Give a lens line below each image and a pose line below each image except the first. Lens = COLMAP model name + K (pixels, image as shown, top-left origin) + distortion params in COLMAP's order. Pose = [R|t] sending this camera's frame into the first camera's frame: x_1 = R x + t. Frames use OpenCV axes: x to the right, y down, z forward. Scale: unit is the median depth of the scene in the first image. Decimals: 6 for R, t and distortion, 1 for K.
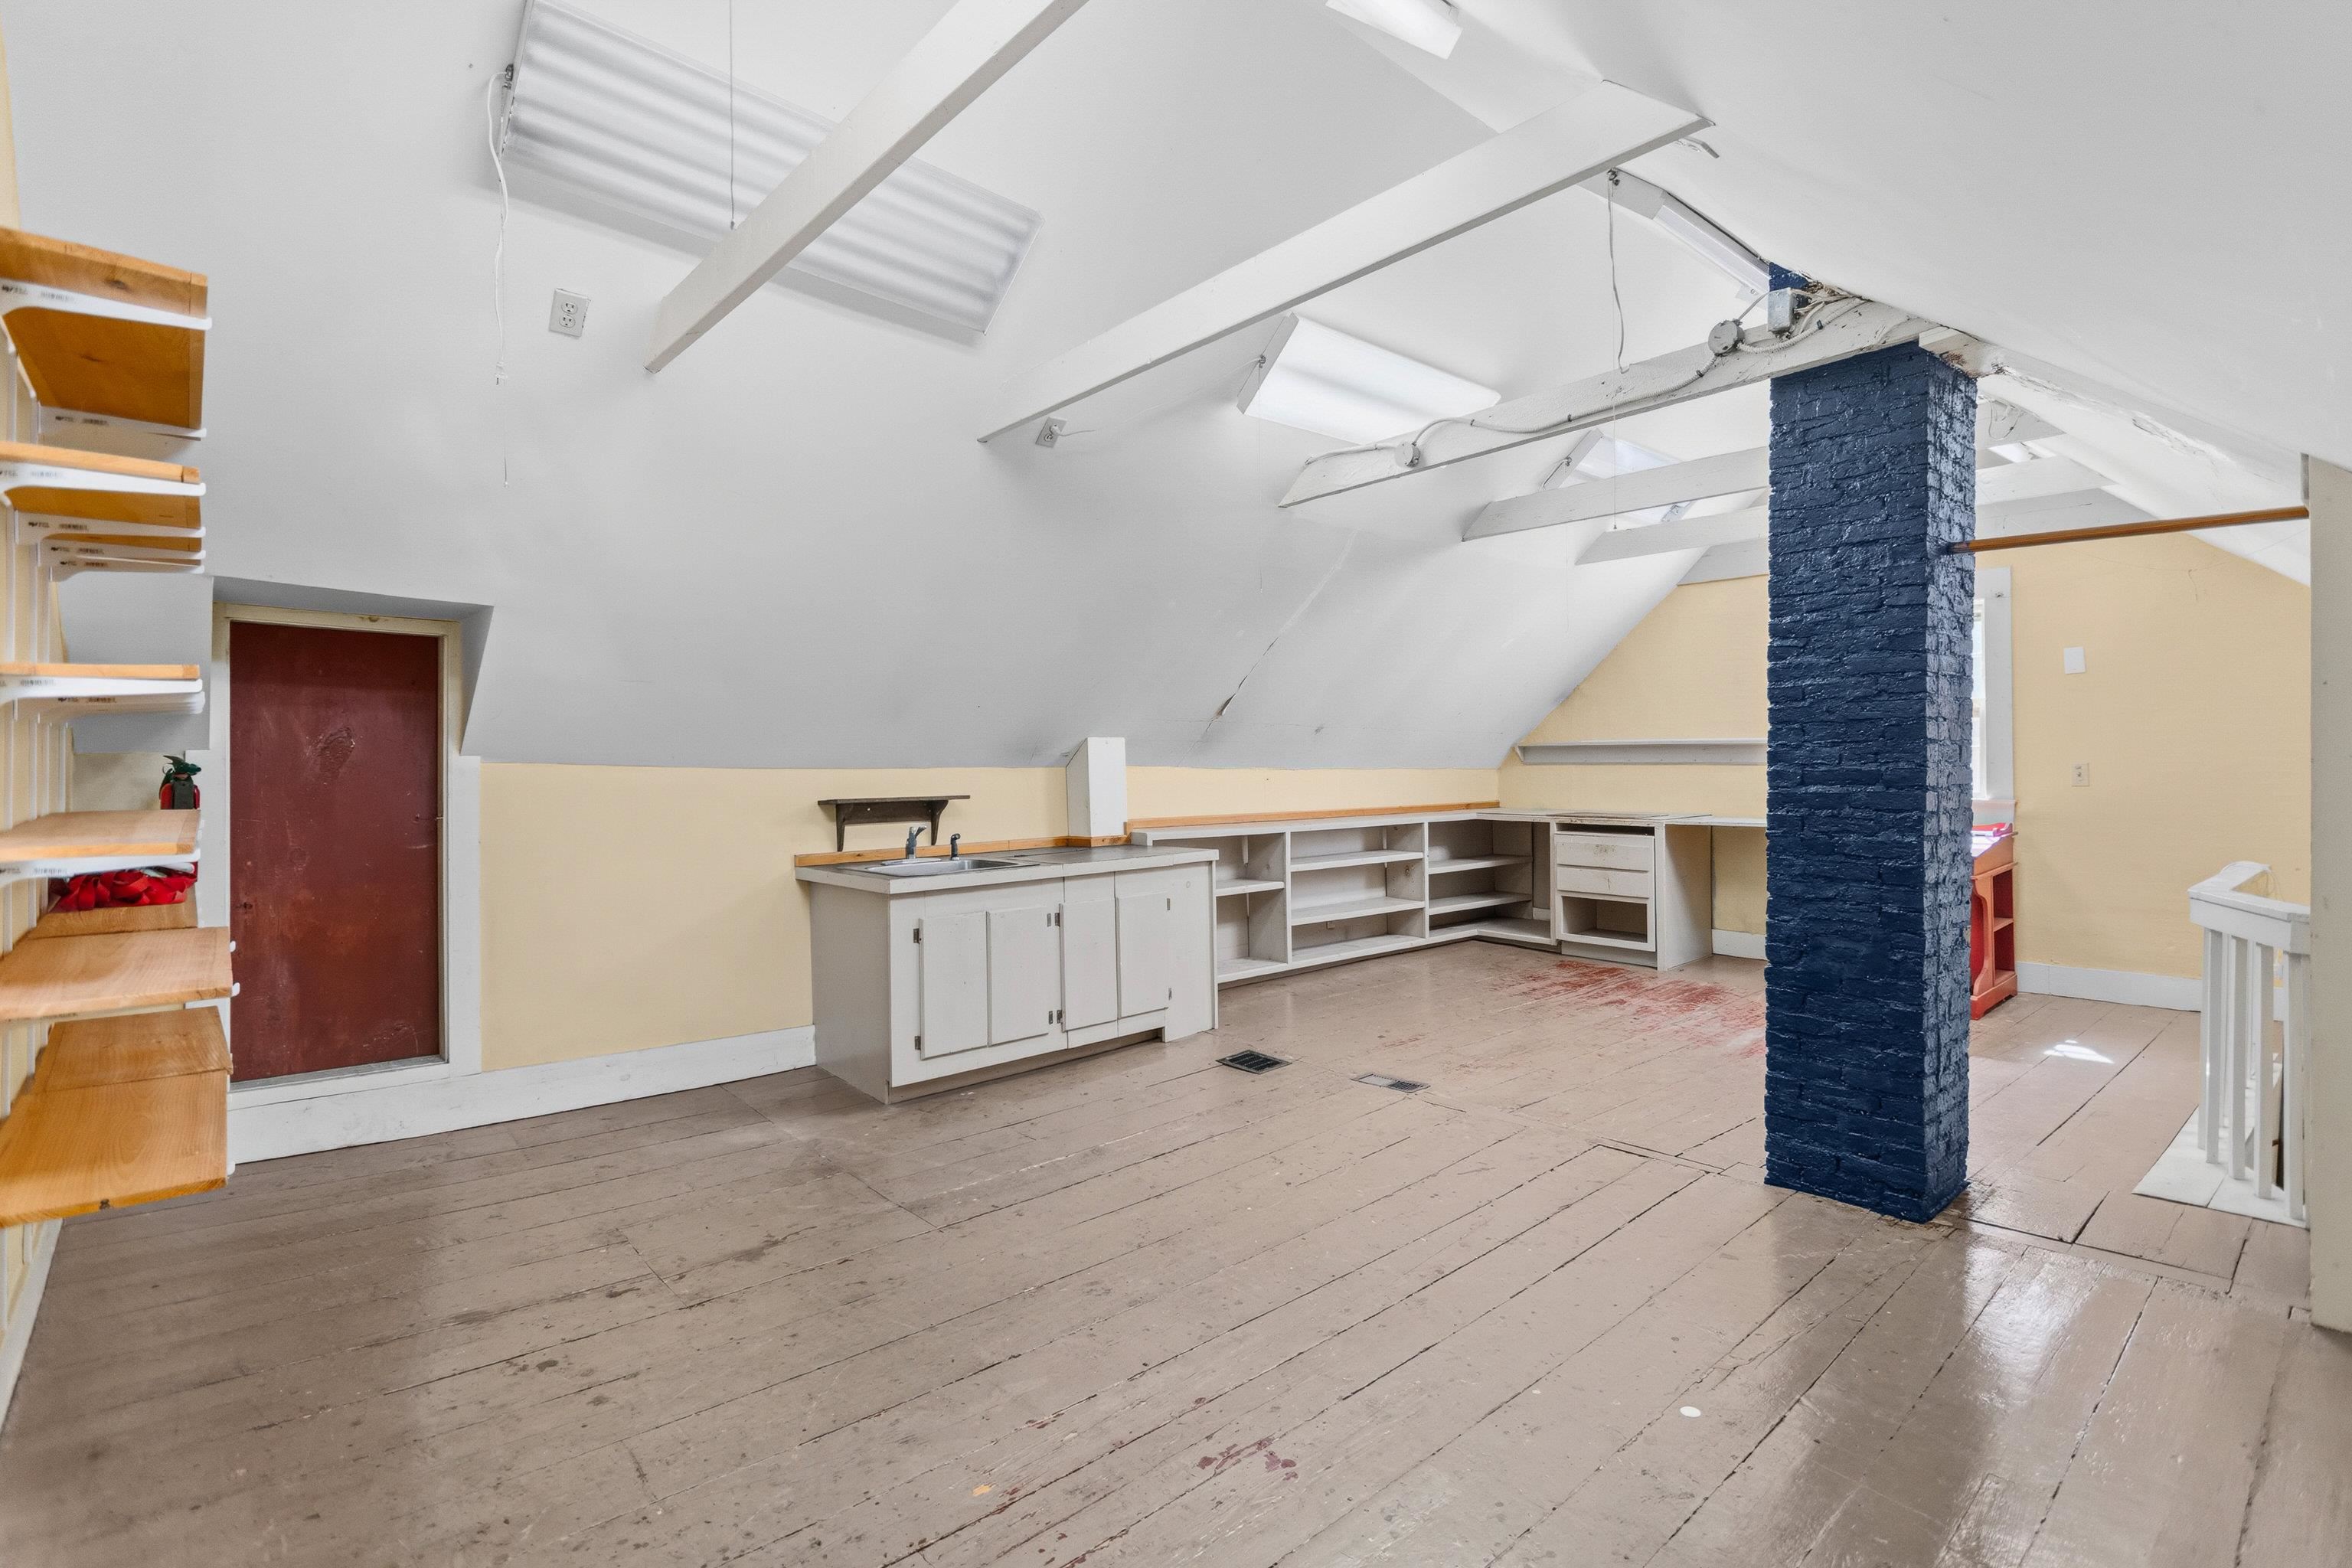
lens RADIAL K [[1108.2, 0, 1188.9], [0, 1108.2, 766.5], [0, 0, 1]] dist [-0.000874, 0.001143]
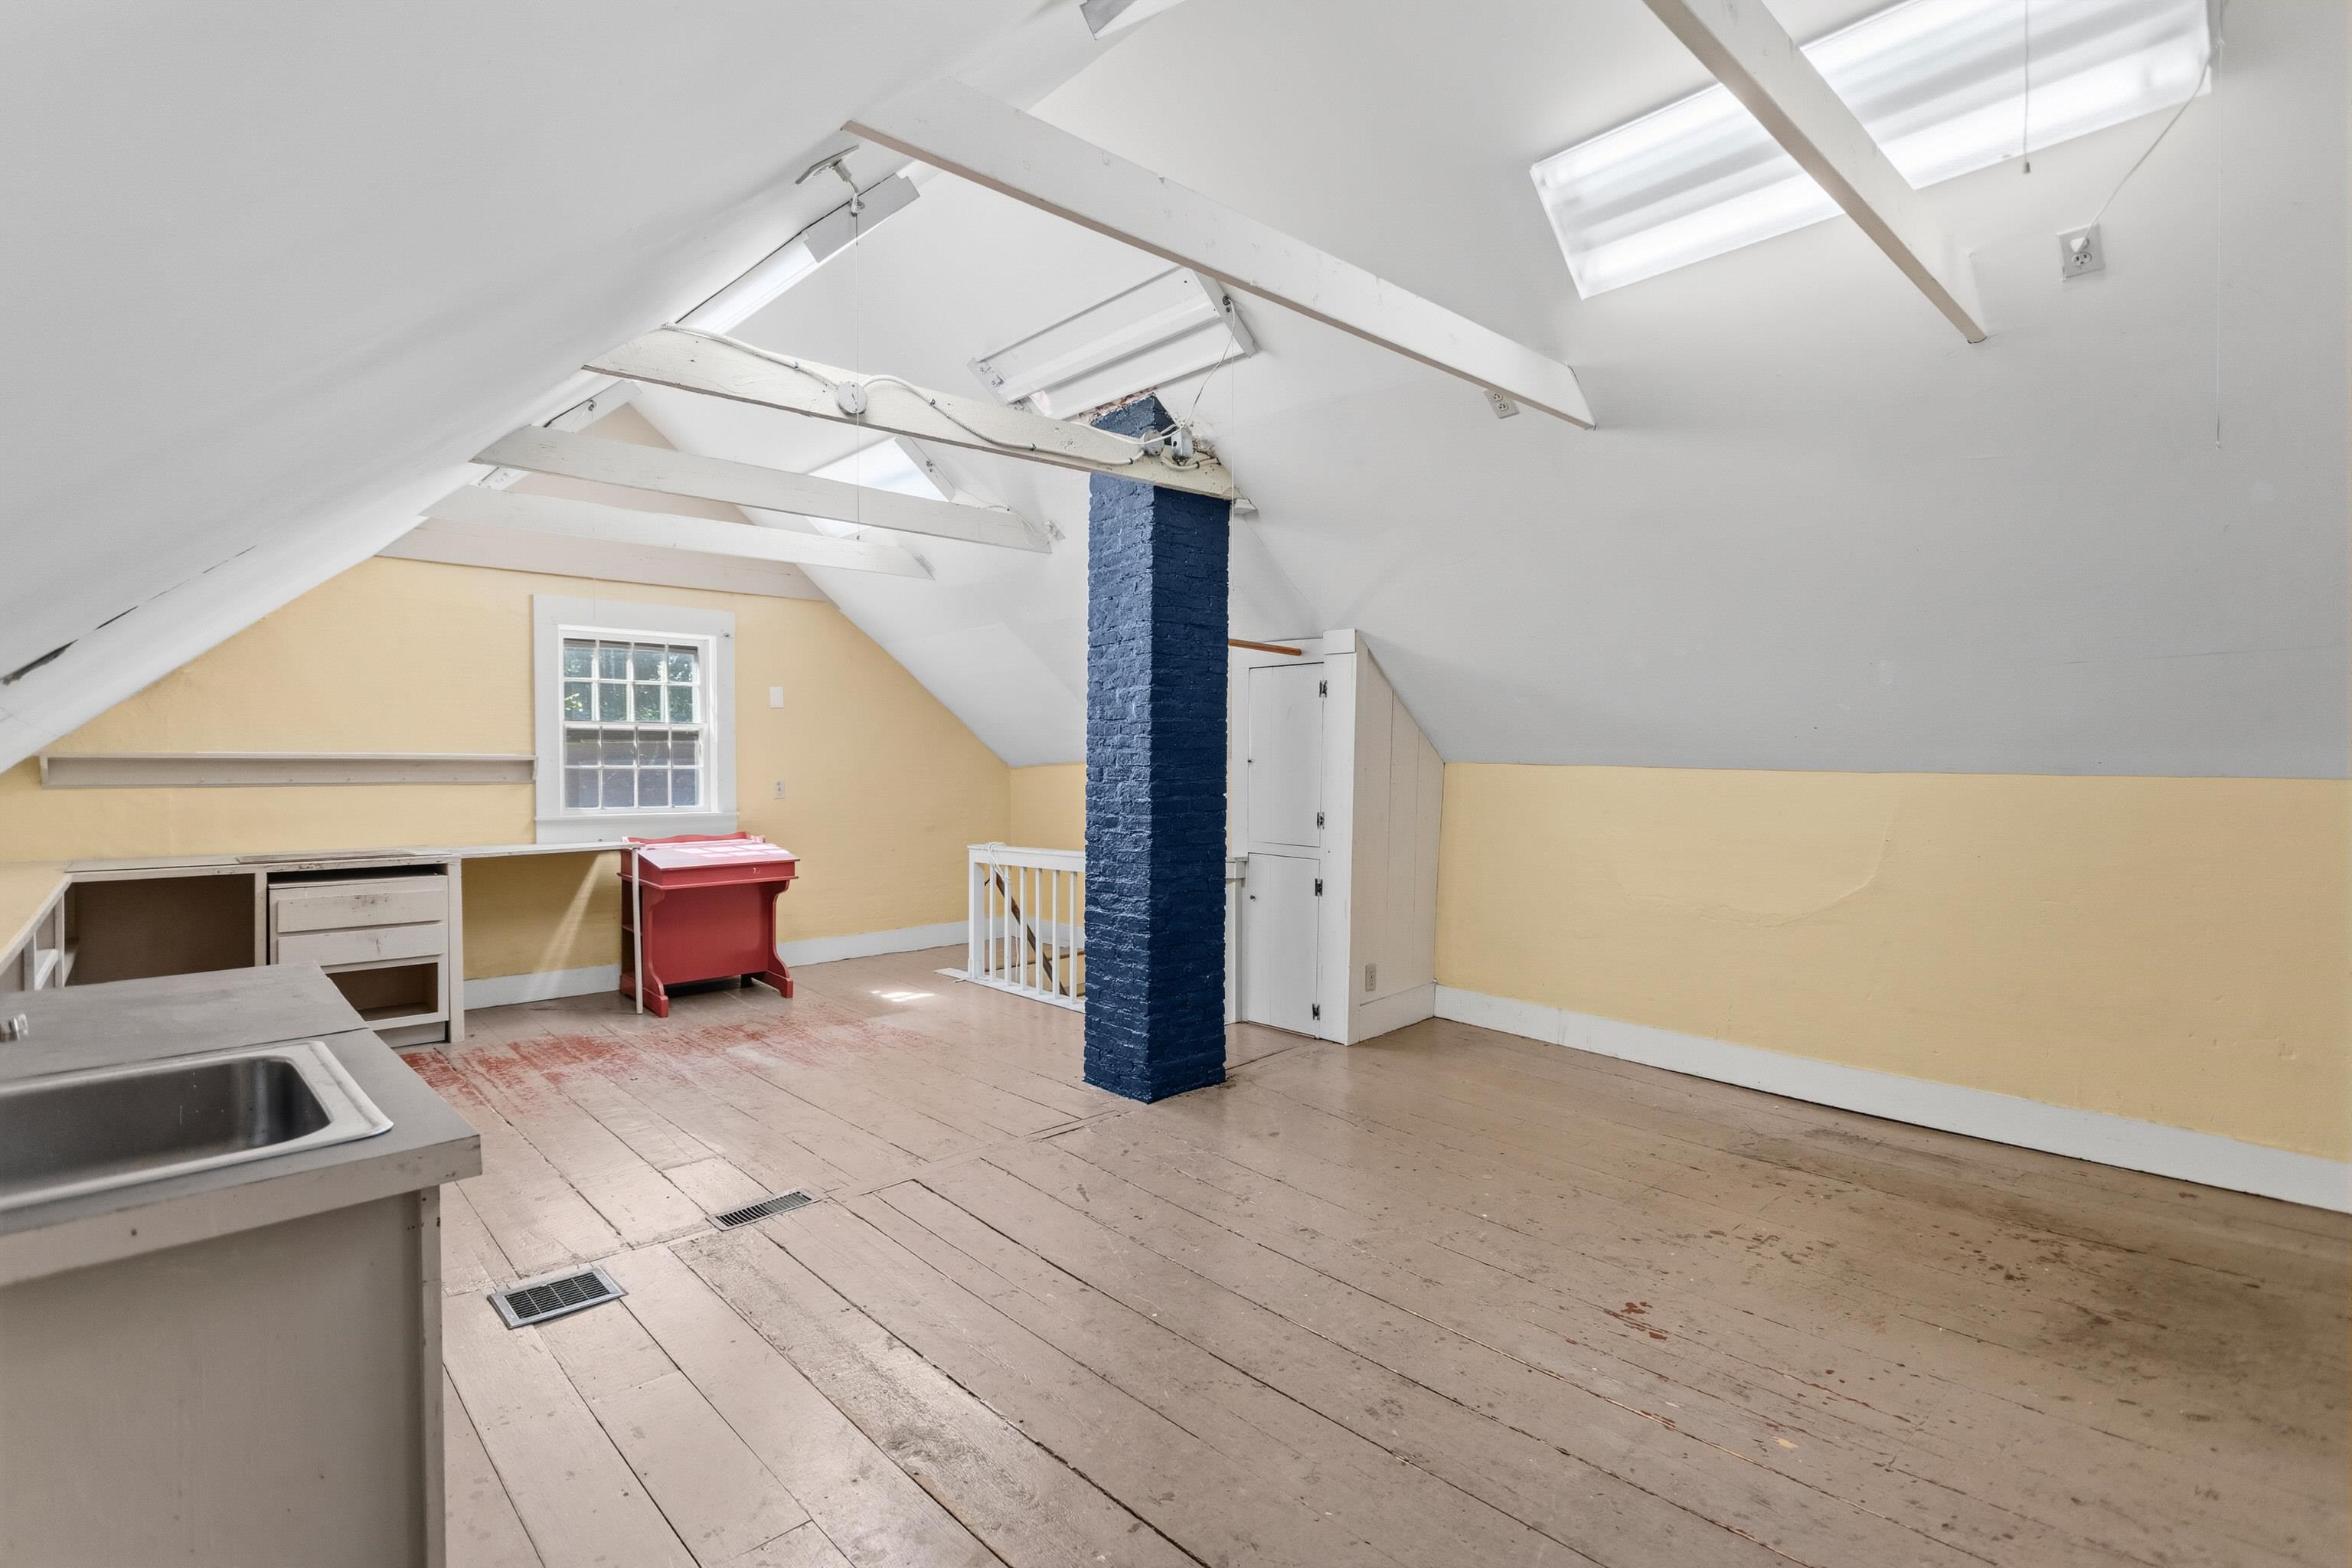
lens RADIAL K [[1108.2, 0, 1188.9], [0, 1108.2, 766.5], [0, 0, 1]] dist [-0.000874, 0.001143]
pose [[-0.021951, 0.008816, 0.999720, -0.700605], [0.009111, 0.999921, -0.008618, -0.005657], [-0.999718, 0.008919, -0.022030, 0.885652]]
